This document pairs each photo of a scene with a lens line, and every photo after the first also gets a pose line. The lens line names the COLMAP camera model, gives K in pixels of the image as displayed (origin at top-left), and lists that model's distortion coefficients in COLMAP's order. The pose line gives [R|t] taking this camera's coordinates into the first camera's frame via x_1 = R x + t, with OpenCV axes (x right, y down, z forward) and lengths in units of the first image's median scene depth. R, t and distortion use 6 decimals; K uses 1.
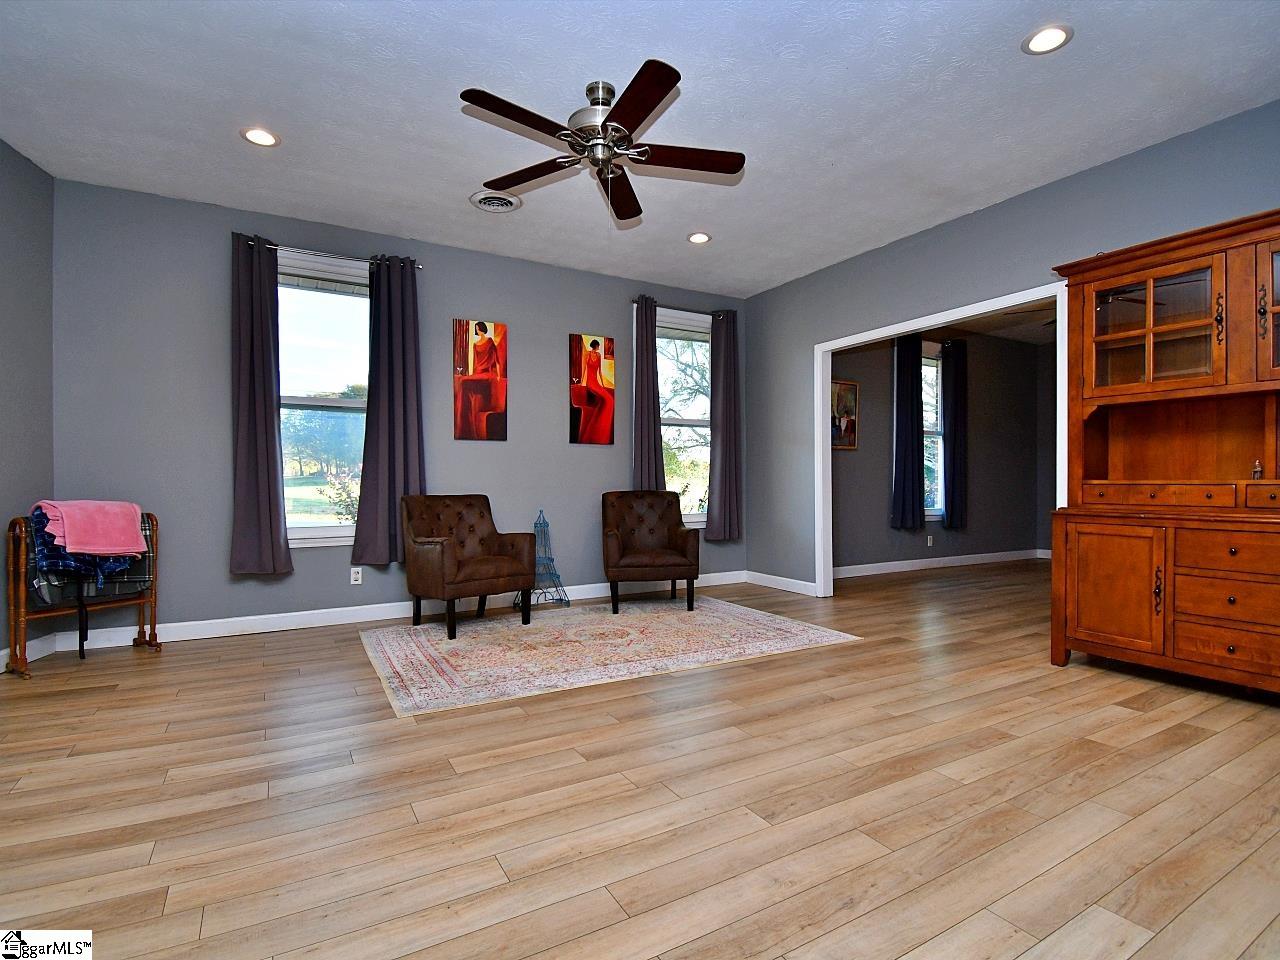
lens RADIAL K [[634.3, 0, 641.8], [0, 634.3, 481.2], [0, 0, 1]] dist [0.014181, -0.022297]
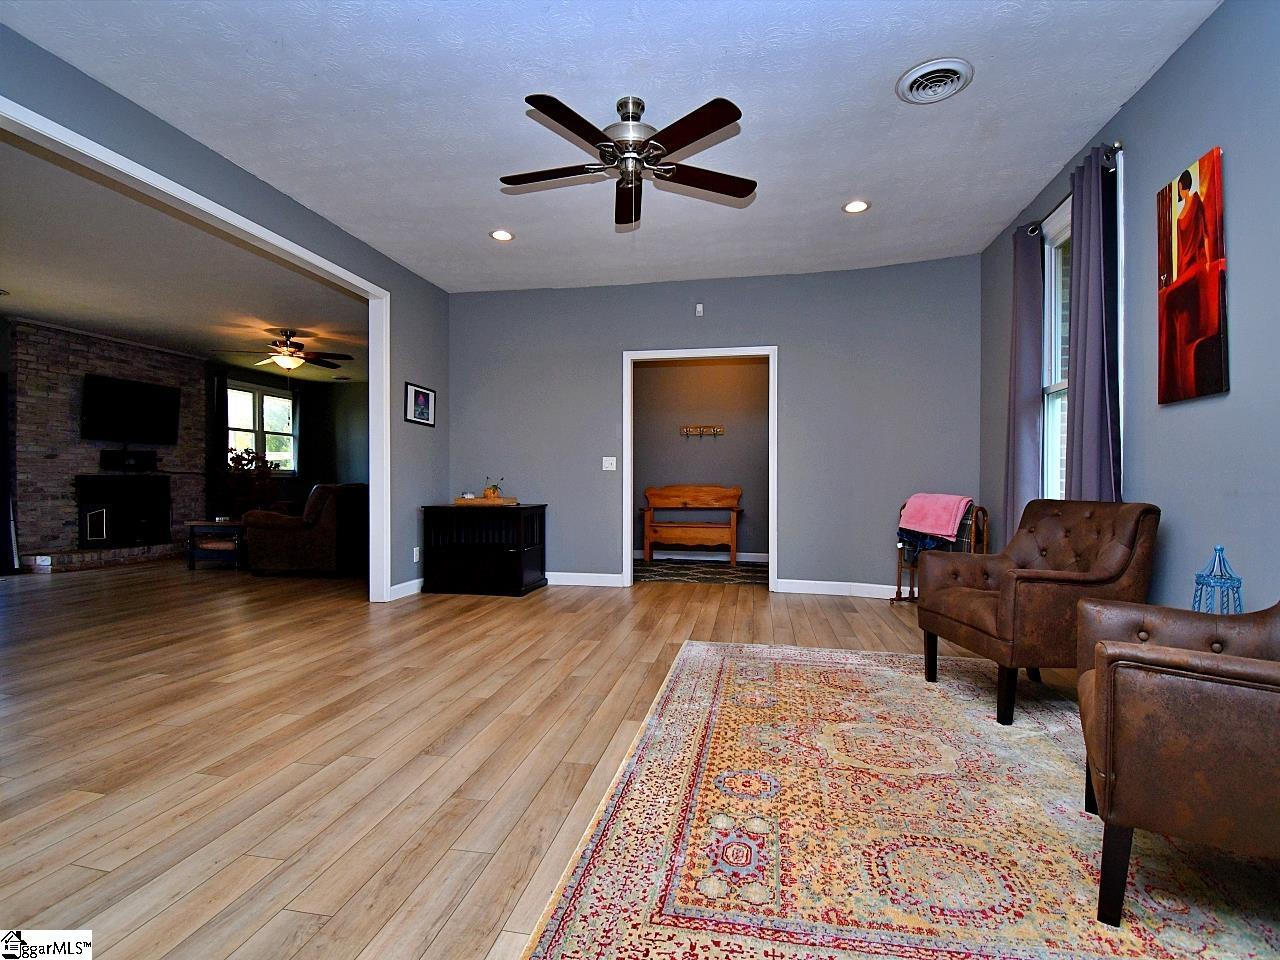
lens RADIAL K [[634.3, 0, 649.6], [0, 634.3, 484.5], [0, 0, 1]] dist [0.014181, -0.022297]
pose [[-0.638954, 0.002554, -0.769241, 0.591237], [-0.000632, 0.999992, 0.003845, 0.003944], [0.769245, 0.002943, -0.638947, 1.388789]]
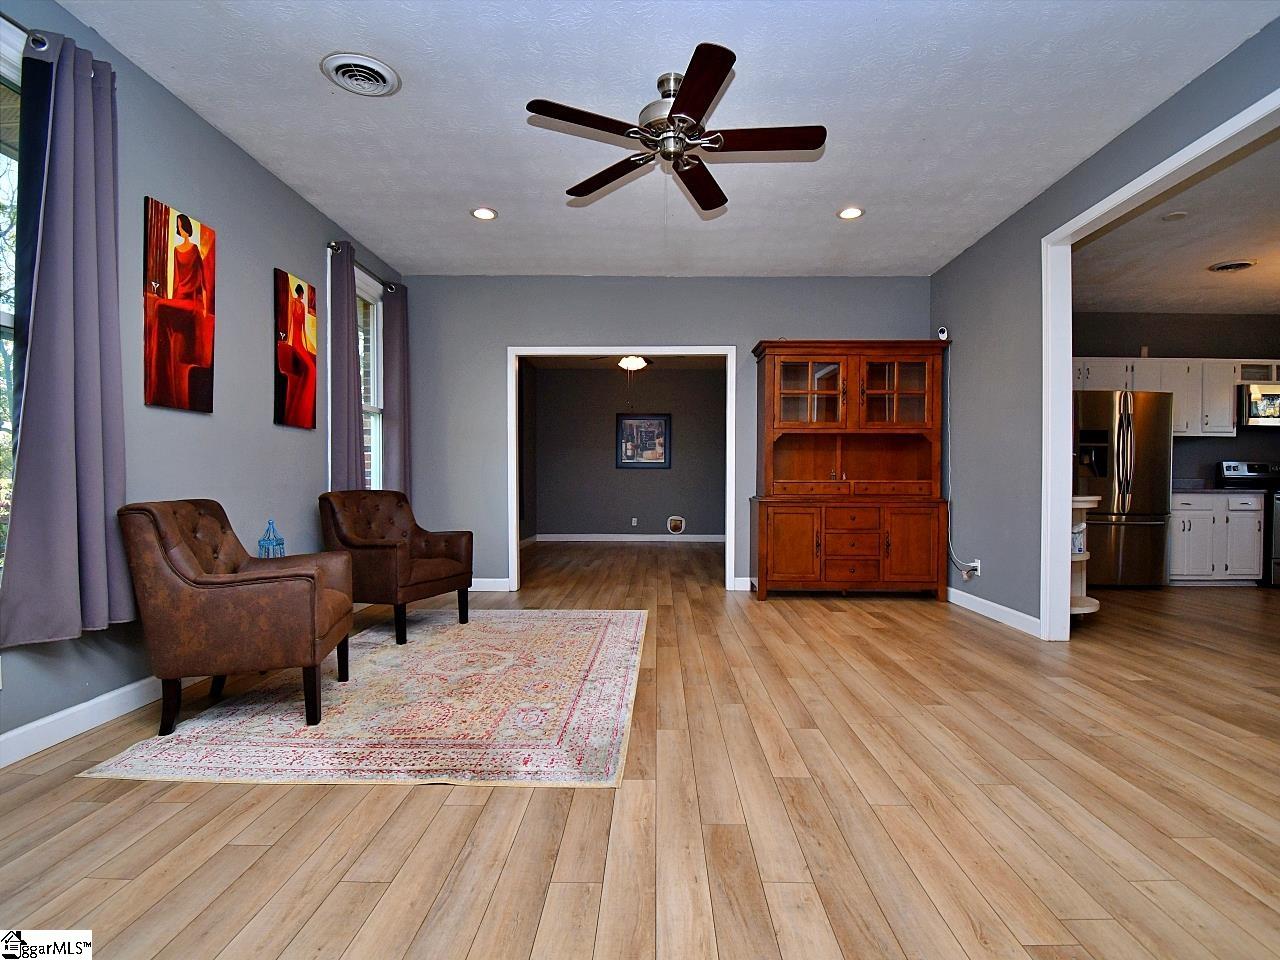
lens RADIAL K [[634.3, 0, 647.6], [0, 634.3, 481.3], [0, 0, 1]] dist [0.014181, -0.022297]
pose [[0.514832, -0.000242, 0.857291, -0.761638], [-0.005750, 0.999976, 0.003735, -0.001584], [-0.857272, -0.006853, 0.514819, 0.428432]]
